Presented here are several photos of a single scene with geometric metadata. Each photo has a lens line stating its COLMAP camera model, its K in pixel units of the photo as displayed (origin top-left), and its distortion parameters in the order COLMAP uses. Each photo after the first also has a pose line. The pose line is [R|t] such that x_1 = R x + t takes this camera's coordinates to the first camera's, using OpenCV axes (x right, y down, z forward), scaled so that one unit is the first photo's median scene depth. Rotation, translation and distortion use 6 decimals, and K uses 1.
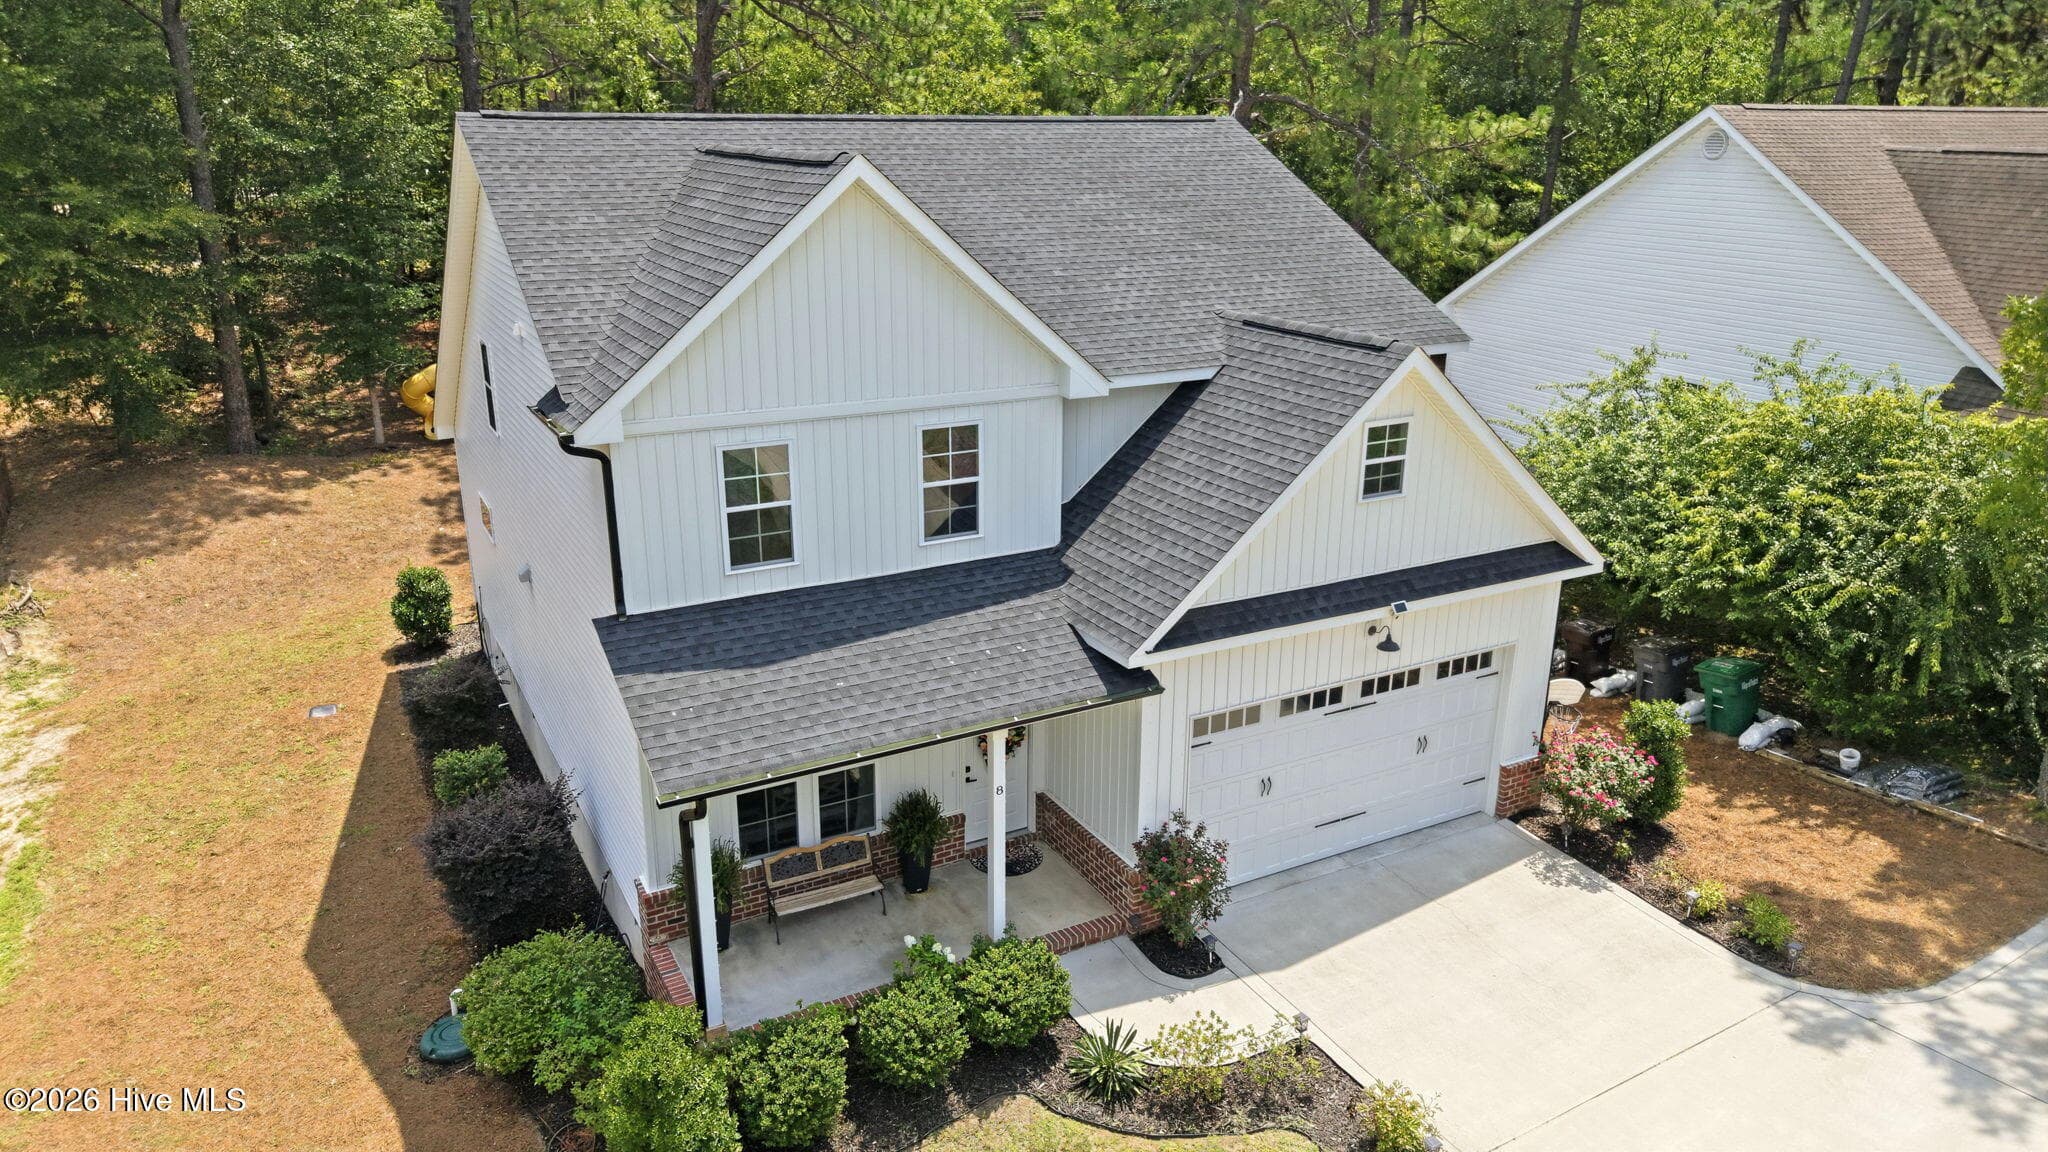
lens RADIAL K [[1357.4, 0, 1023.0], [0, 1357.4, 570.7], [0, 0, 1]] dist [0.021145, -0.019687]
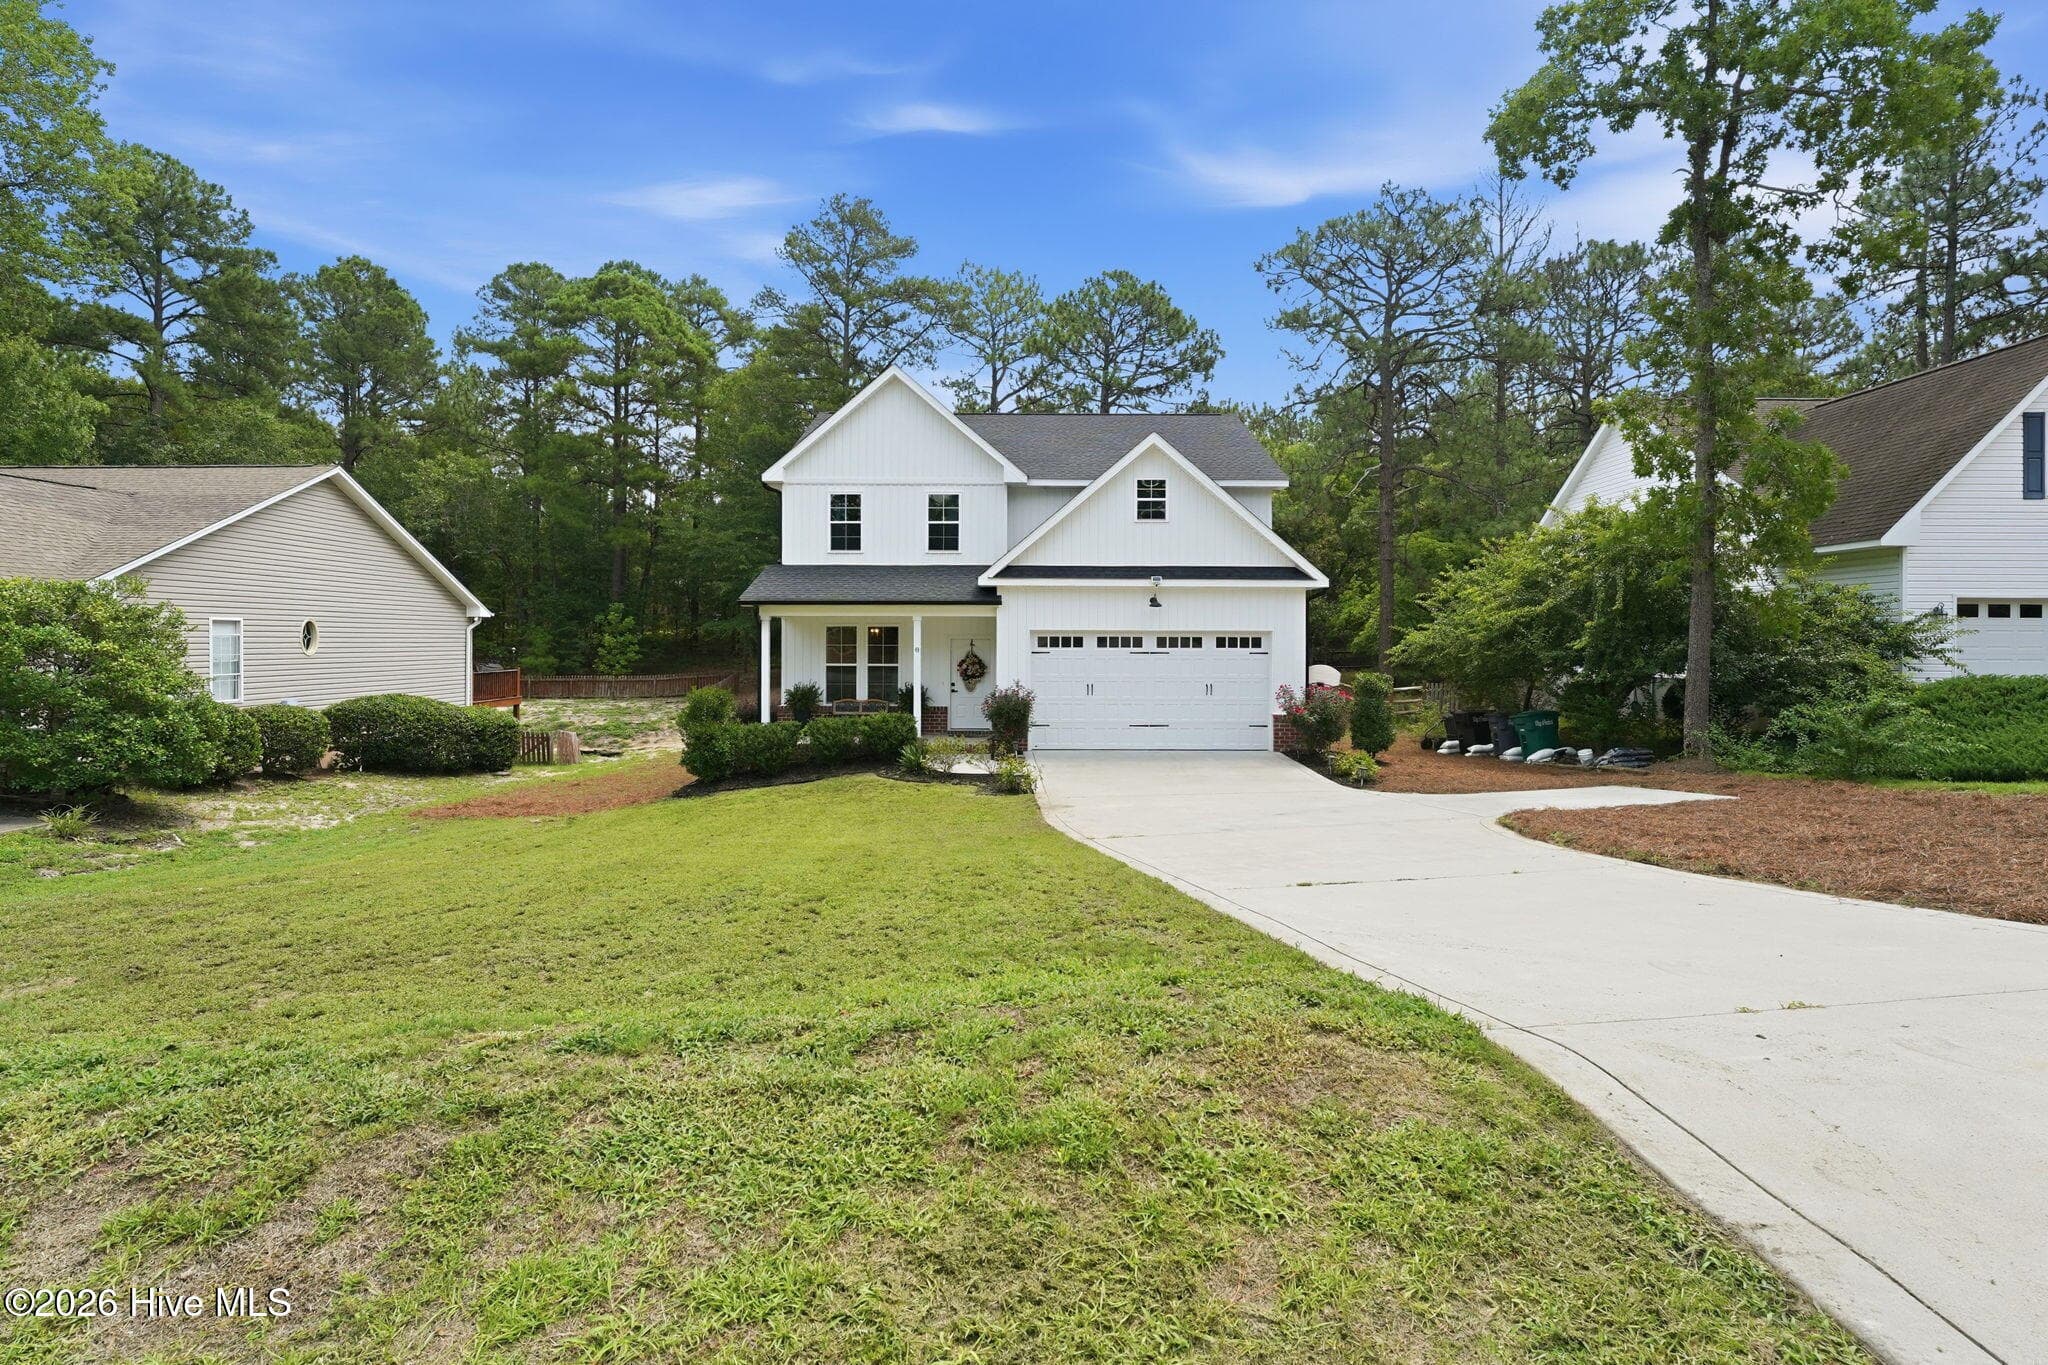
lens RADIAL K [[952.1, 0, 1019.7], [0, 952.1, 654.8], [0, 0, 1]] dist [-0.018317, 0.000521]
pose [[0.881989, 0.002656, -0.471262, 0.705983], [-0.146689, 0.951856, -0.269172, 0.480310], [0.447858, 0.306535, 0.839916, -0.080717]]
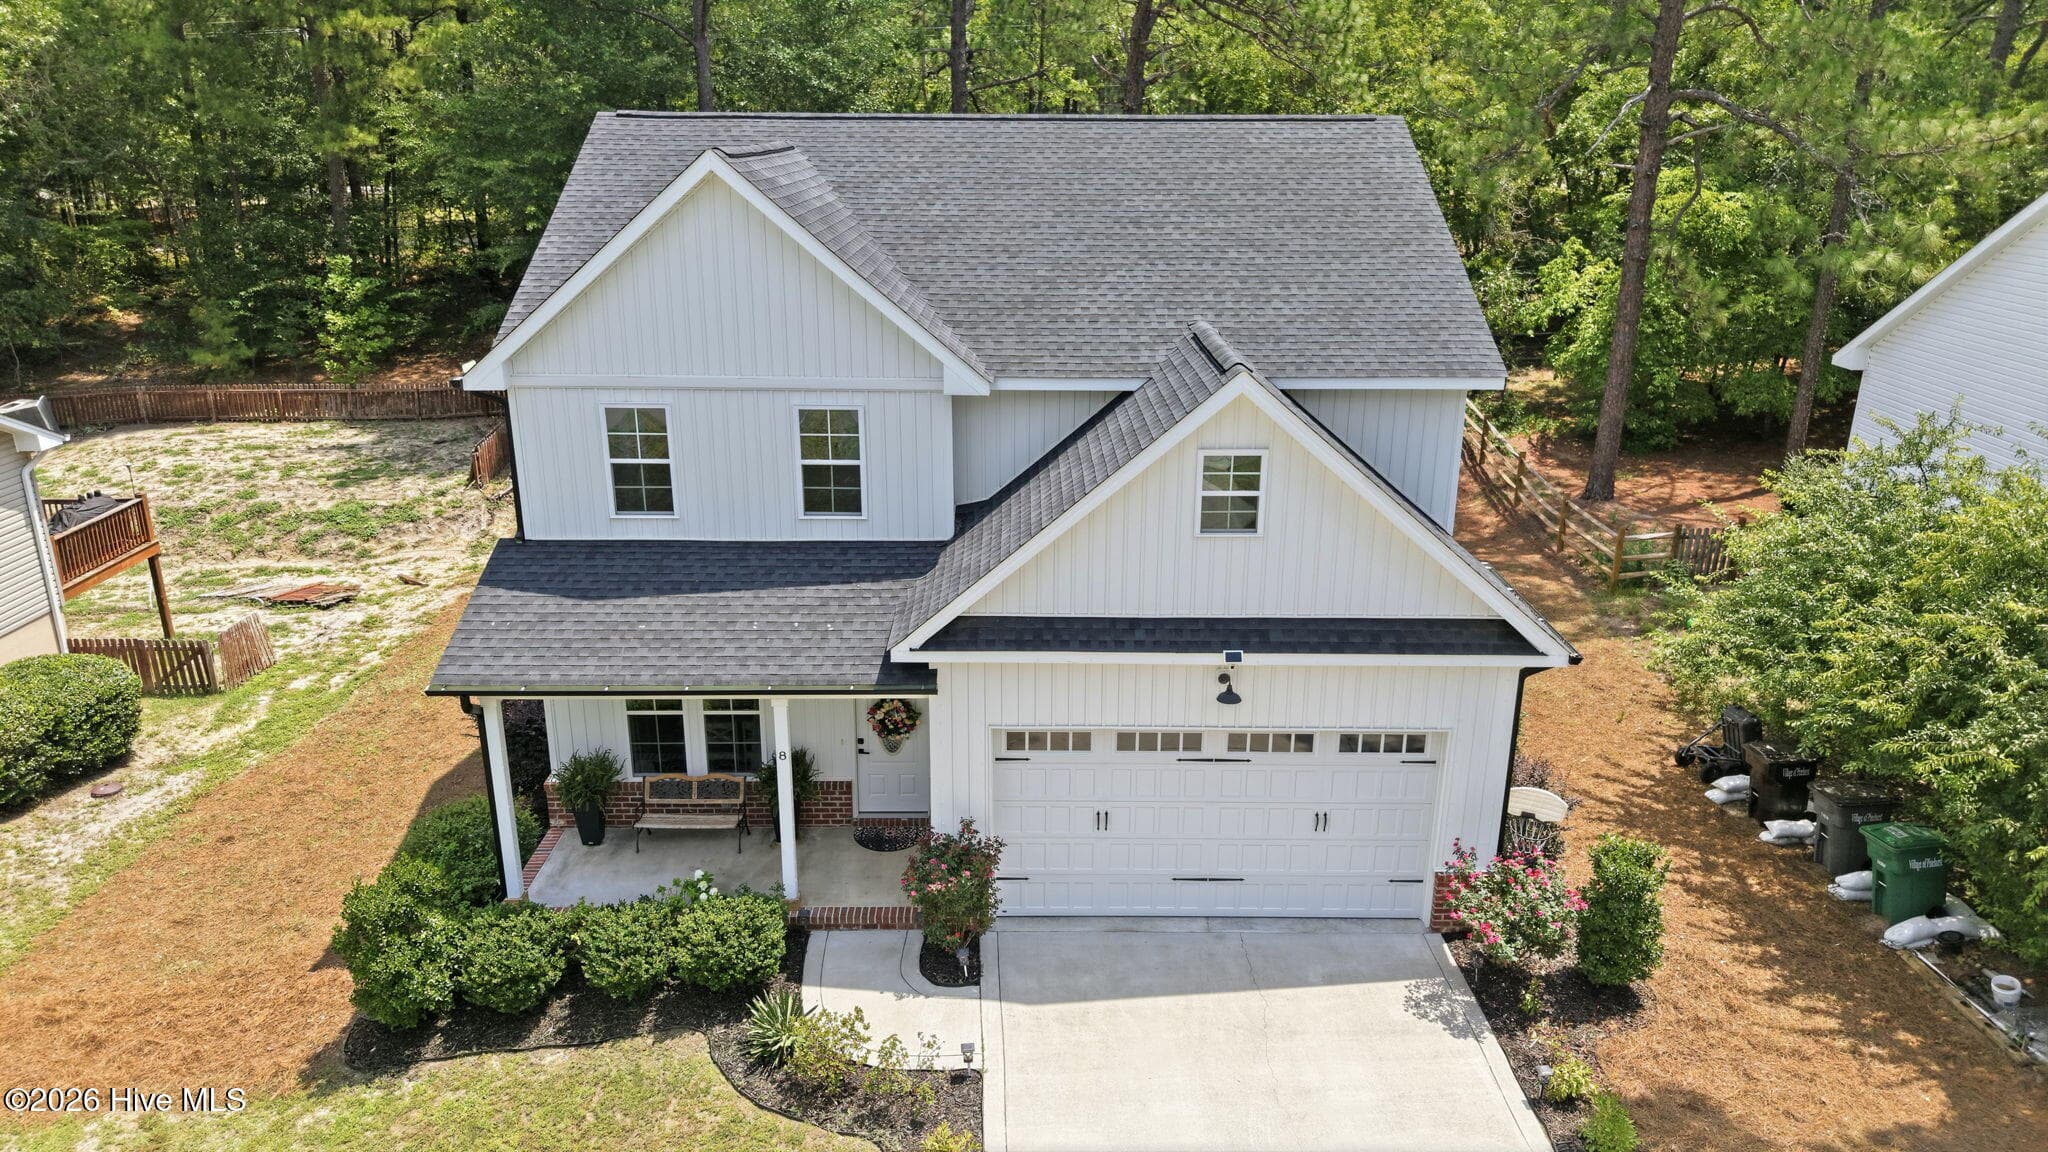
lens RADIAL K [[1357.4, 0, 1030.8], [0, 1357.4, 570.9], [0, 0, 1]] dist [0.021145, -0.019687]
pose [[0.882891, 0.149003, -0.445310, 0.556637], [-0.148828, 0.988222, 0.035592, -0.042186], [0.445368, 0.034851, 0.894669, 0.128580]]
